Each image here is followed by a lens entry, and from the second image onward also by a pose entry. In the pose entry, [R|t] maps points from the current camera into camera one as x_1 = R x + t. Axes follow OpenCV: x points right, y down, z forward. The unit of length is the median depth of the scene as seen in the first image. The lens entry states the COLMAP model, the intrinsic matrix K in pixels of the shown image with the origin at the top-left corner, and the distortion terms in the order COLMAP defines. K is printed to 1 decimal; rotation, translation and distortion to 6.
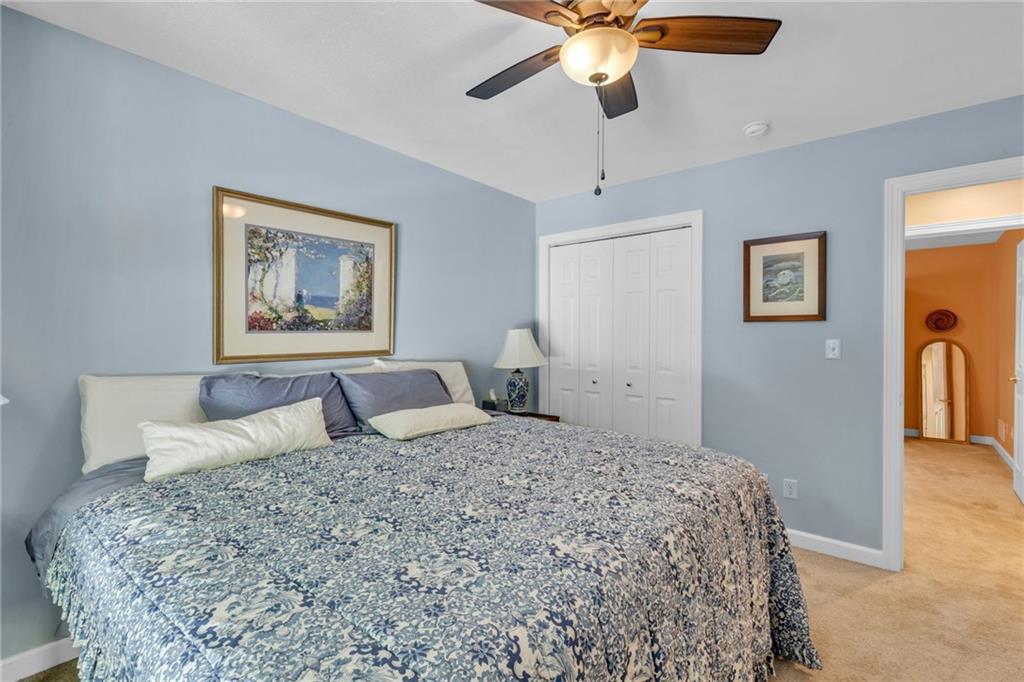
lens RADIAL K [[456.6, 0, 523.6], [0, 456.6, 331.6], [0, 0, 1]] dist [0.003588, 0.000556]
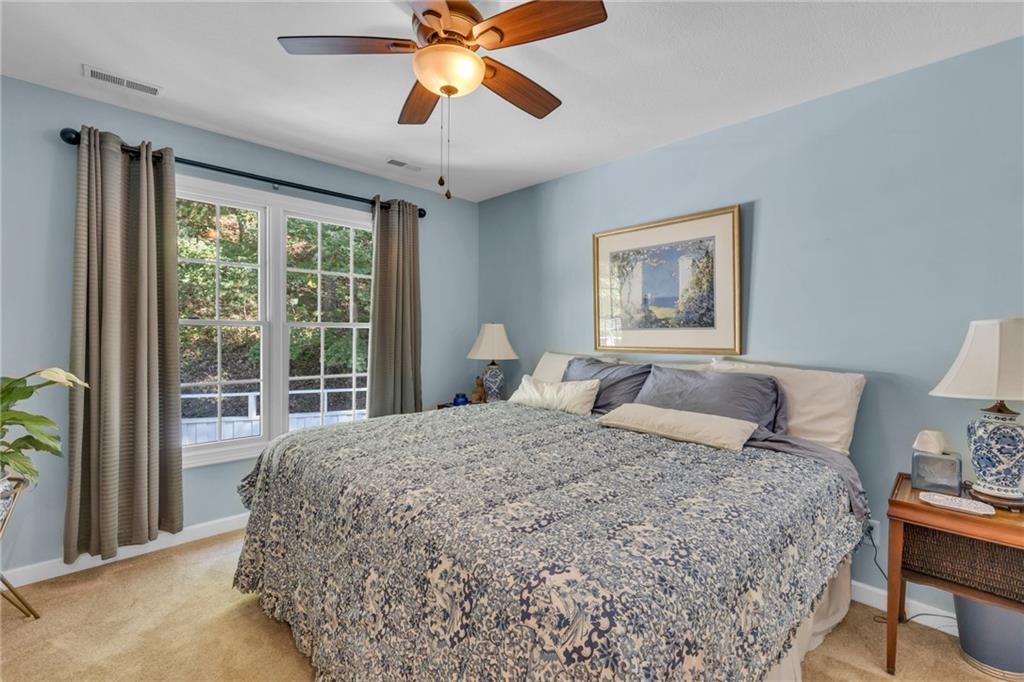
lens RADIAL K [[456.6, 0, 523.6], [0, 456.6, 331.6], [0, 0, 1]] dist [0.003588, 0.000556]
pose [[-0.118029, 0.000234, -0.993010, 0.715504], [0.001285, 0.999999, 0.000083, 0.006223], [0.993009, -0.001266, -0.118030, 0.791143]]
